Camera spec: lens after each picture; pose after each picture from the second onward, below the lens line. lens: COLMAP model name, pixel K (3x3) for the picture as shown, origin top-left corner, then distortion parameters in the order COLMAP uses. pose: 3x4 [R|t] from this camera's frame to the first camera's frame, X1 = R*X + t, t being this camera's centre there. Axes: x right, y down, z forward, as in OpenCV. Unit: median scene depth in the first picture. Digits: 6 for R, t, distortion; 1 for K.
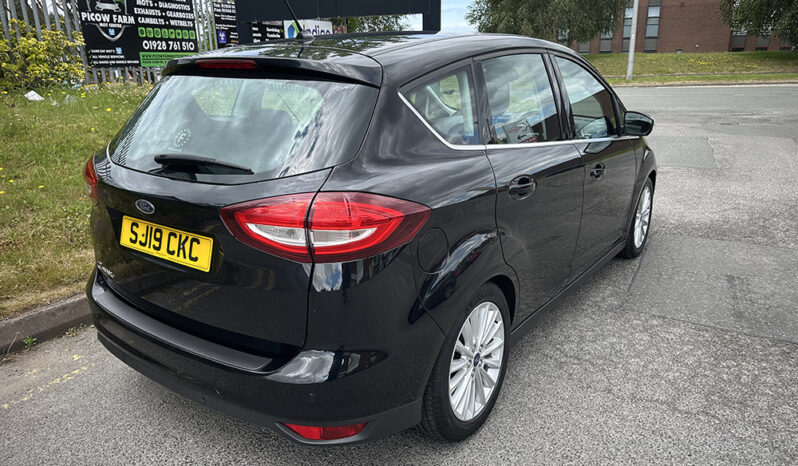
lens RADIAL K [[579.3, 0, 398.4], [0, 579.3, 224.8], [0, 0, 1]] dist [0.060777, -0.058126]
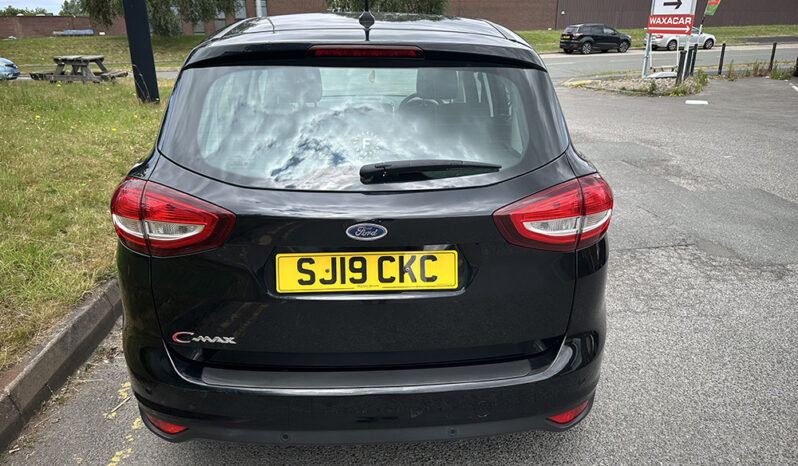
lens RADIAL K [[579.3, 0, 399.7], [0, 579.3, 229.7], [0, 0, 1]] dist [0.060777, -0.058126]
pose [[0.783440, -0.190682, 0.591492, -0.855501], [0.166658, 0.981367, 0.095627, -0.100737], [-0.598705, 0.023658, 0.800620, 0.322744]]
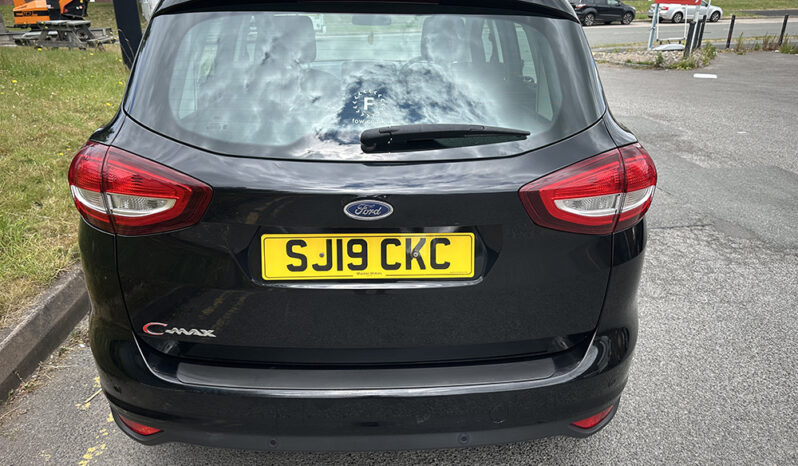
lens RADIAL K [[579.3, 0, 391.4], [0, 579.3, 237.9], [0, 0, 1]] dist [0.060777, -0.058126]
pose [[0.787950, -0.214914, 0.577016, -0.793411], [0.156641, 0.976244, 0.149707, -0.093816], [-0.595482, -0.027578, 0.802895, 0.432518]]
